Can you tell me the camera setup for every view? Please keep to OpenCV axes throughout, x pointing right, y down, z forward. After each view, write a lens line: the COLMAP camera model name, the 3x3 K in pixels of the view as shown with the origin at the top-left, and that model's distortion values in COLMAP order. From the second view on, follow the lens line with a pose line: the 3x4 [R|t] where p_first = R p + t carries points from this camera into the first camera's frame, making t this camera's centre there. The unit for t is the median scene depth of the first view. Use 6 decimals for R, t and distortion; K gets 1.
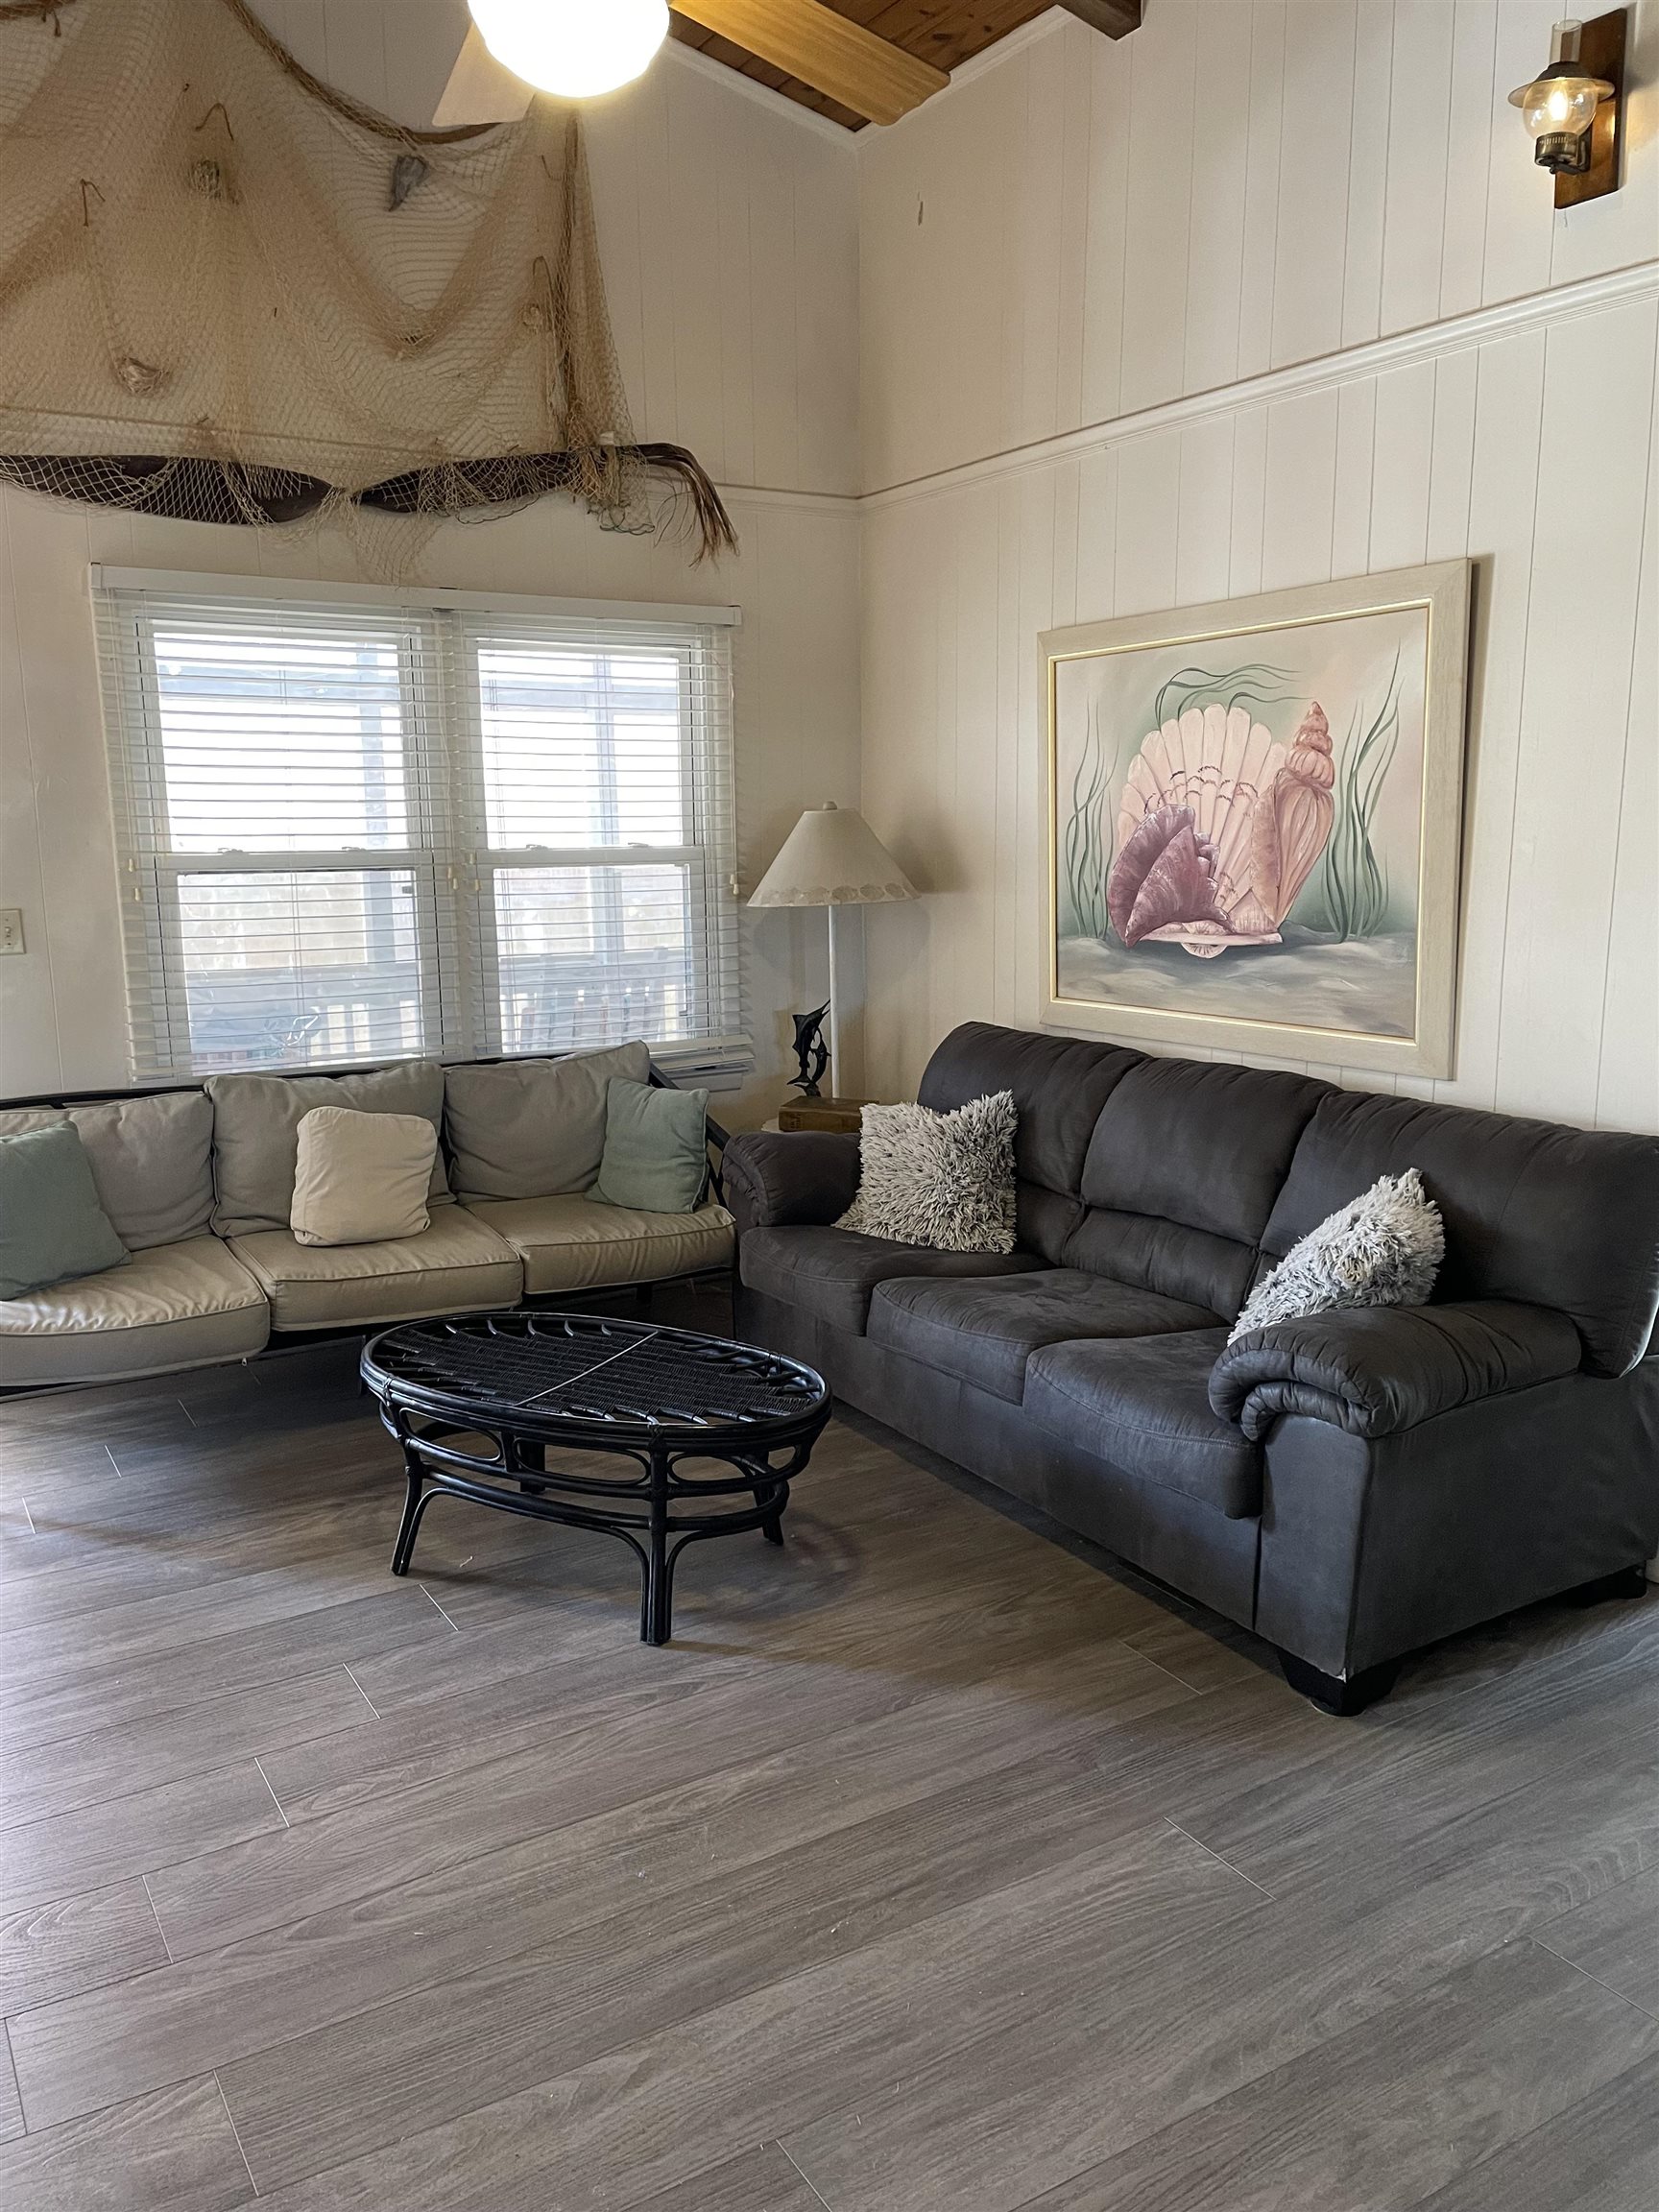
lens RADIAL K [[1663.1, 0, 831.9], [0, 1663.1, 1118.9], [0, 0, 1]] dist [0.079107, -0.096392]
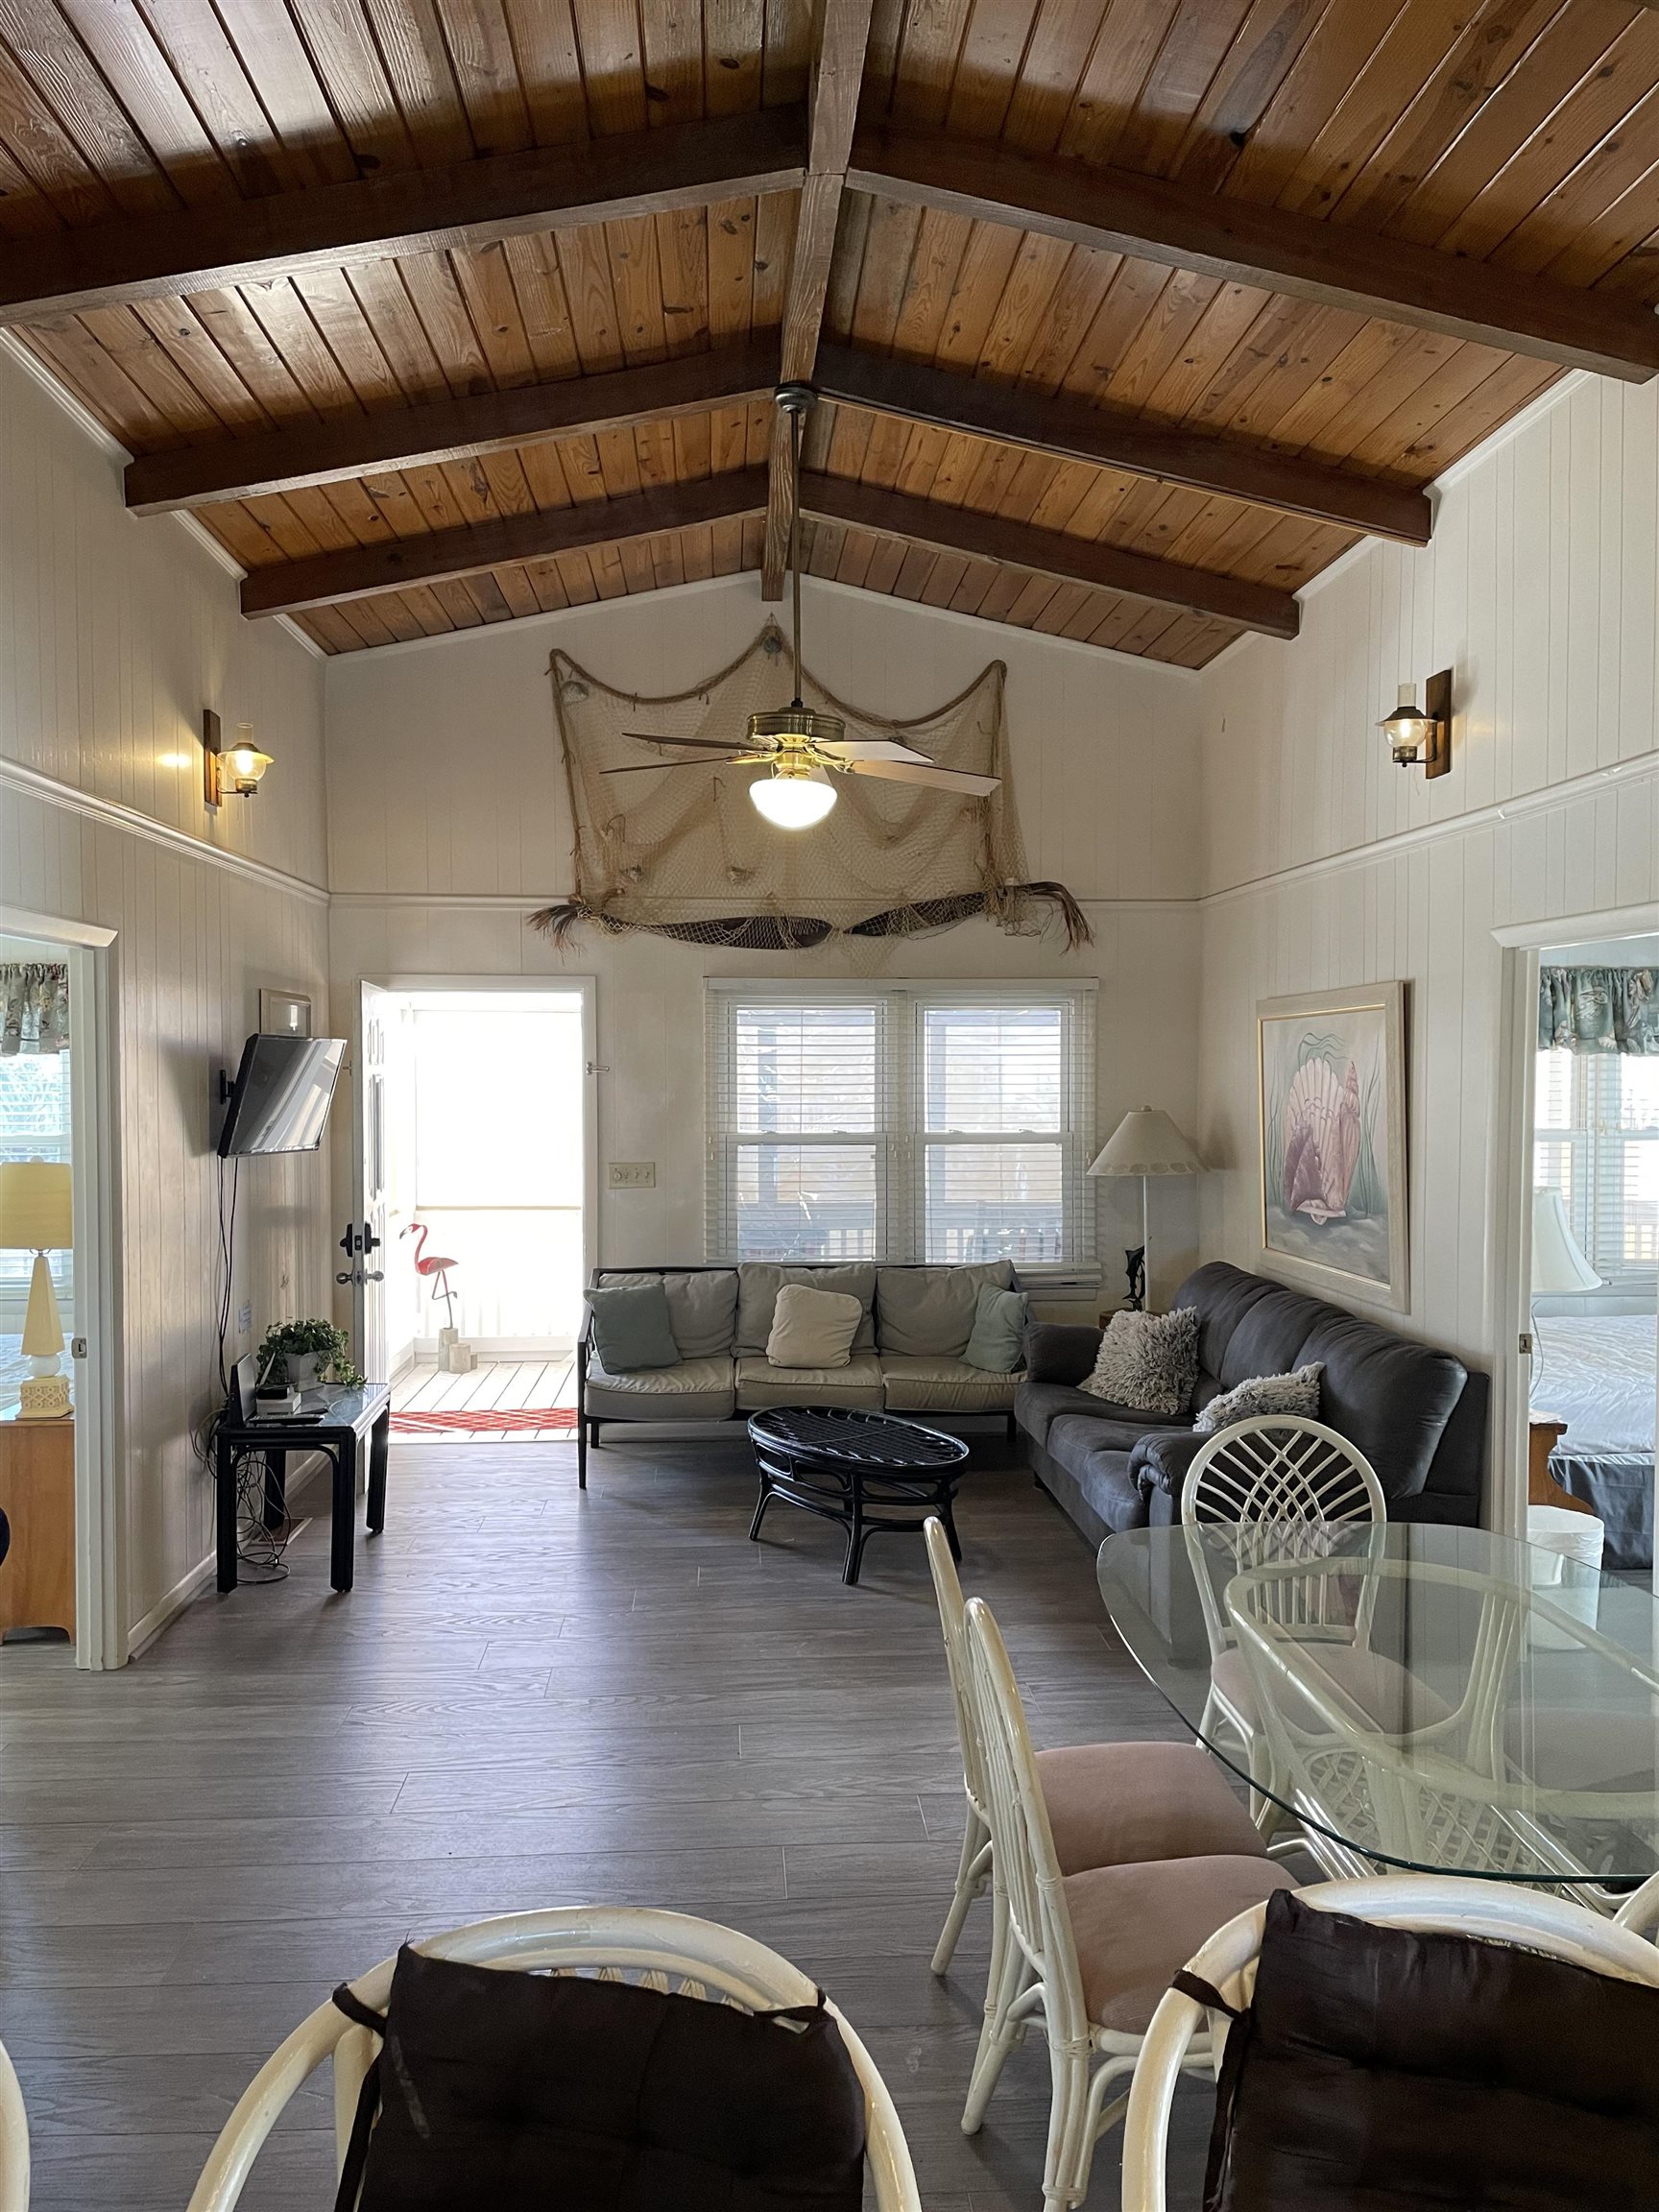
lens RADIAL K [[1663.1, 0, 831.9], [0, 1663.1, 1118.9], [0, 0, 1]] dist [0.079107, -0.096392]
pose [[0.886359, 0.025018, -0.462321, 0.489045], [-0.091224, 0.988402, -0.121407, 0.027026], [0.453922, 0.149785, 0.878362, -0.465012]]
